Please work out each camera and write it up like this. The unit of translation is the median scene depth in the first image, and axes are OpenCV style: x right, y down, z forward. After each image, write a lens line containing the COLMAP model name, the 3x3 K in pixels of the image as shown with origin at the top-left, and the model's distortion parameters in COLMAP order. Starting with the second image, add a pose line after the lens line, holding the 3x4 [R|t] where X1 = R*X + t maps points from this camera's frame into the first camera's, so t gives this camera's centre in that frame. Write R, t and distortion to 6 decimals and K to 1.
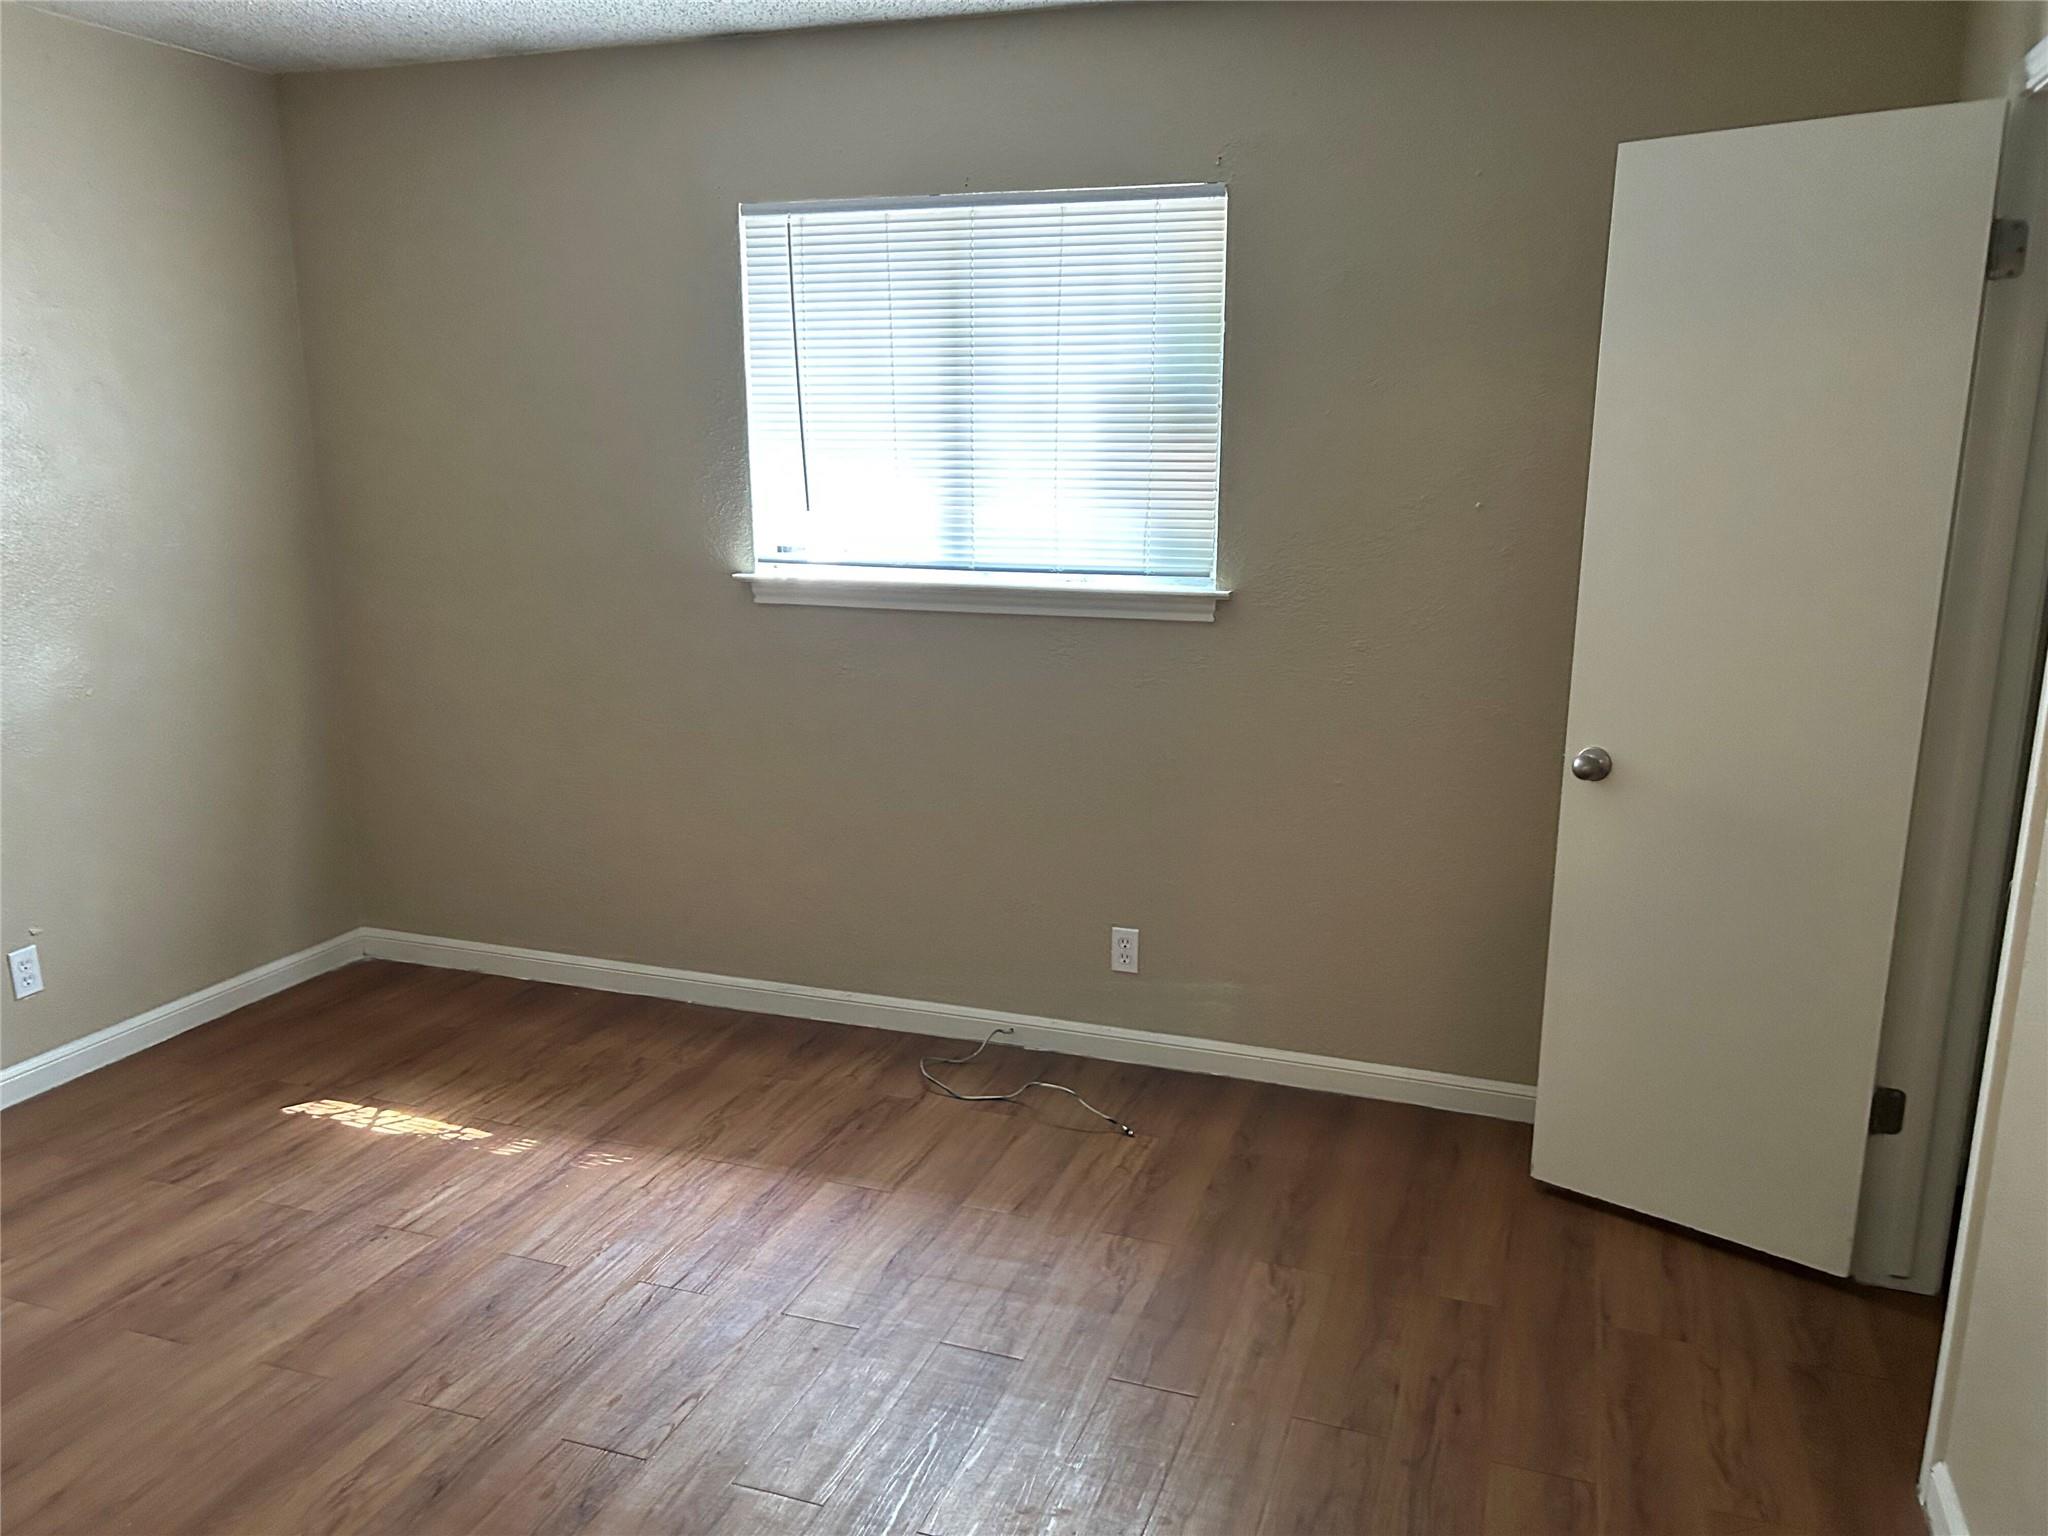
lens RADIAL K [[1526.4, 0, 1021.9], [0, 1526.4, 761.9], [0, 0, 1]] dist [0.036835, -0.033226]
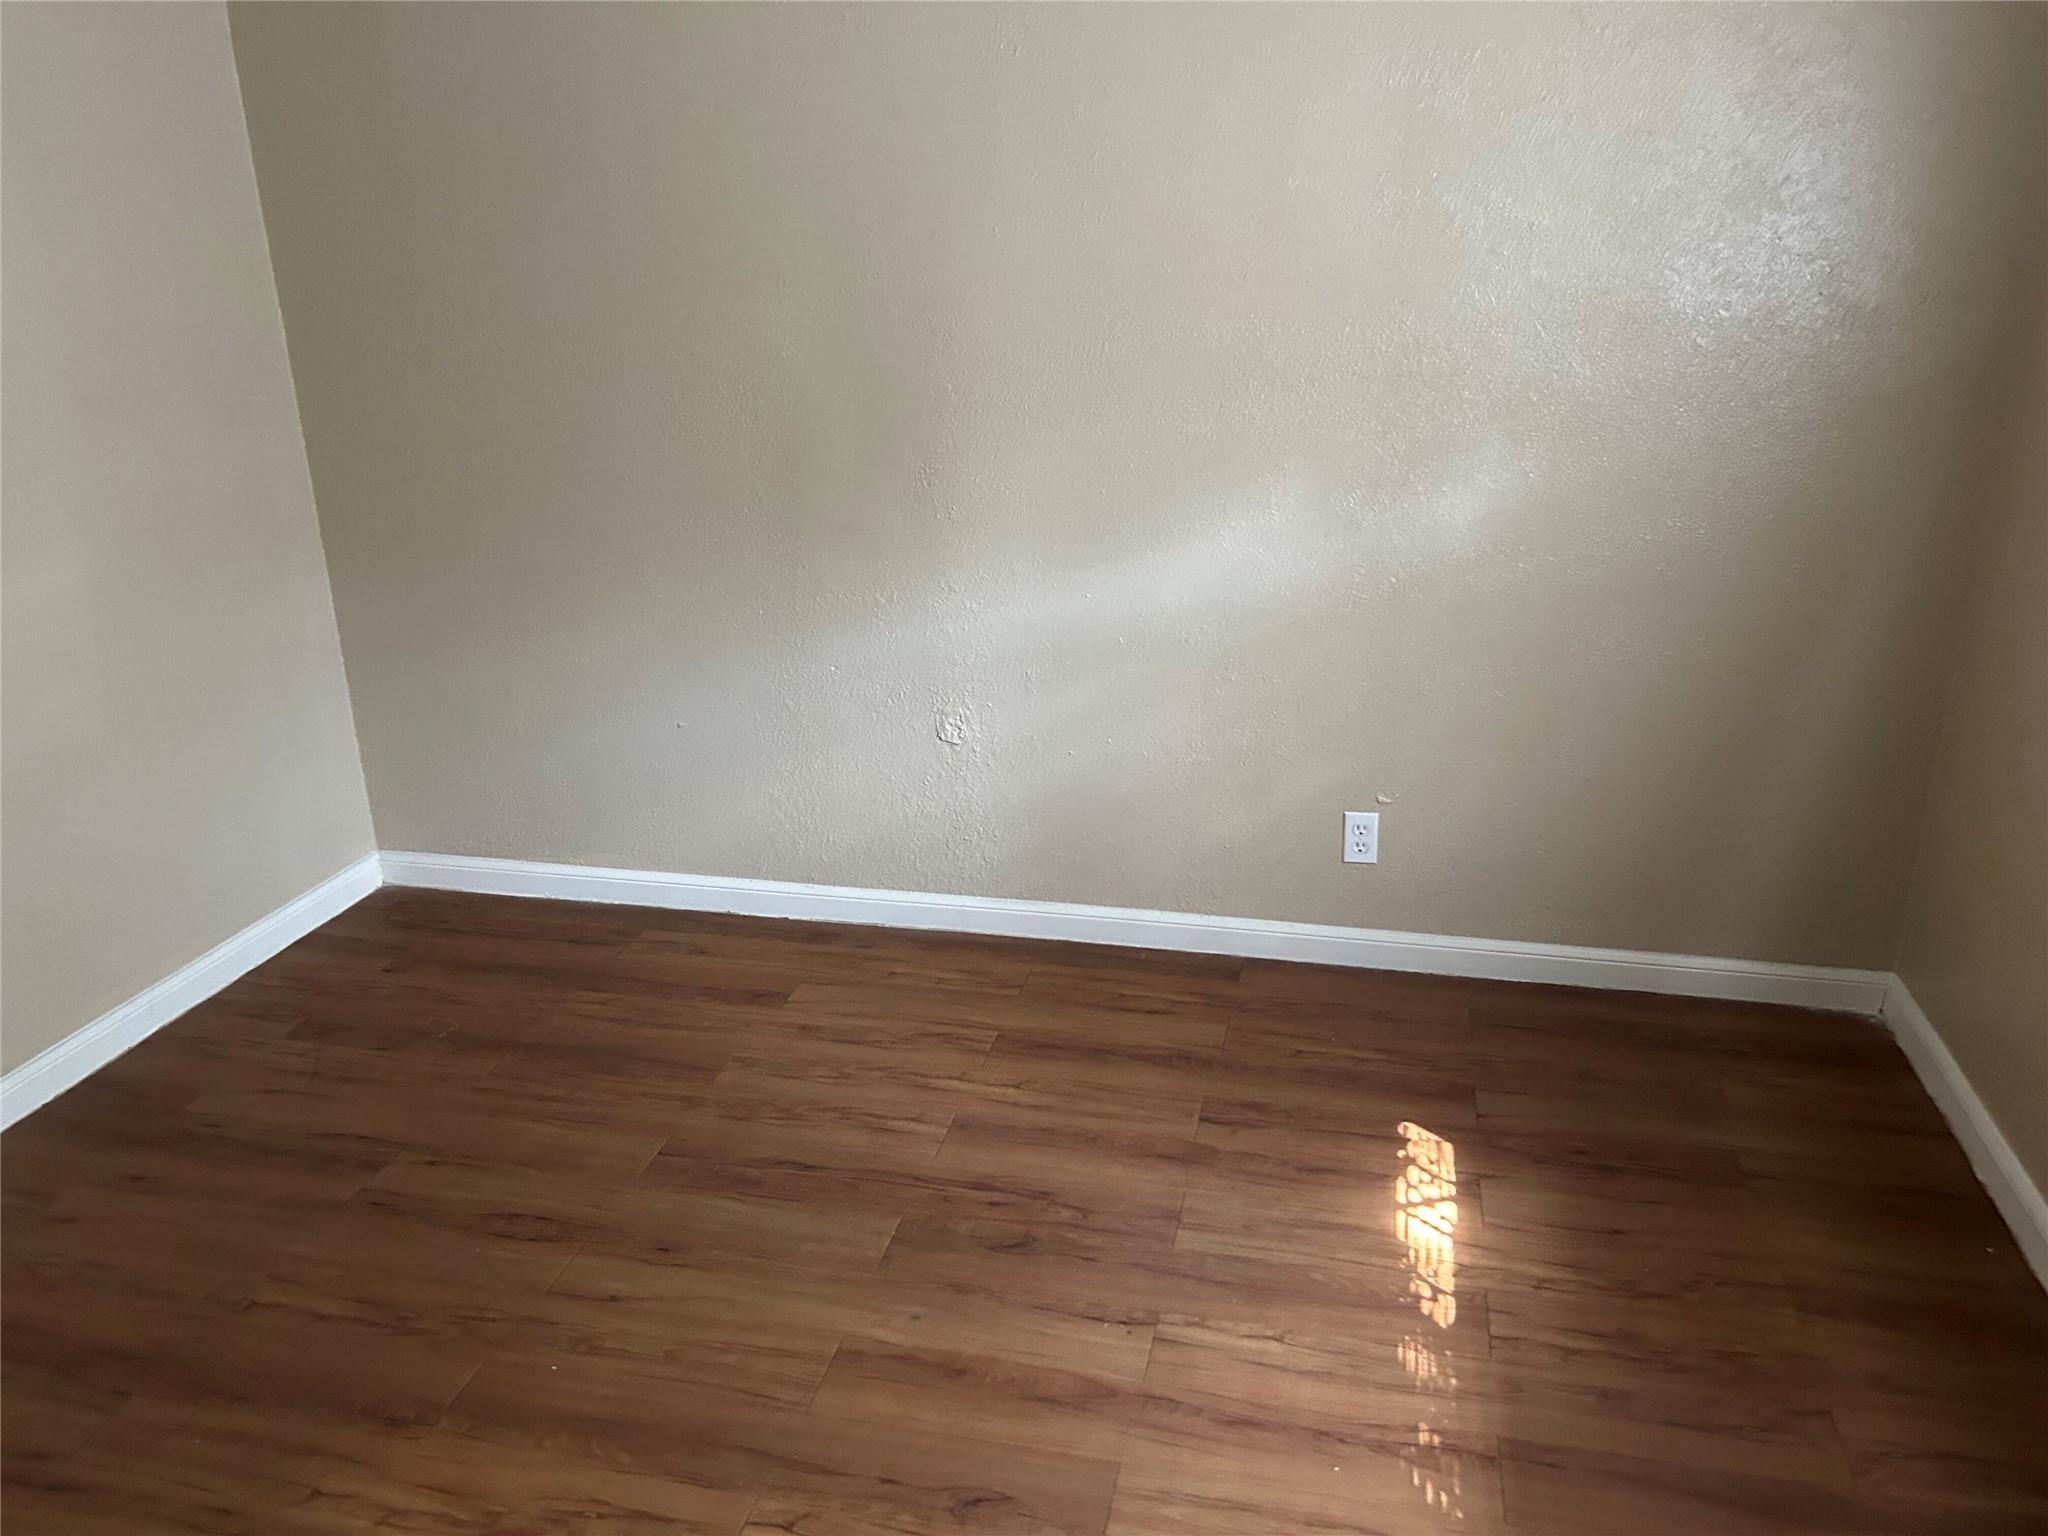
lens RADIAL K [[1526.4, 0, 1027.4], [0, 1526.4, 763.5], [0, 0, 1]] dist [0.036835, -0.033226]
pose [[0.129972, 0.316247, -0.939731, 0.165284], [-0.196554, 0.937179, 0.288204, -0.132366], [0.971841, 0.147249, 0.183966, 0.687332]]
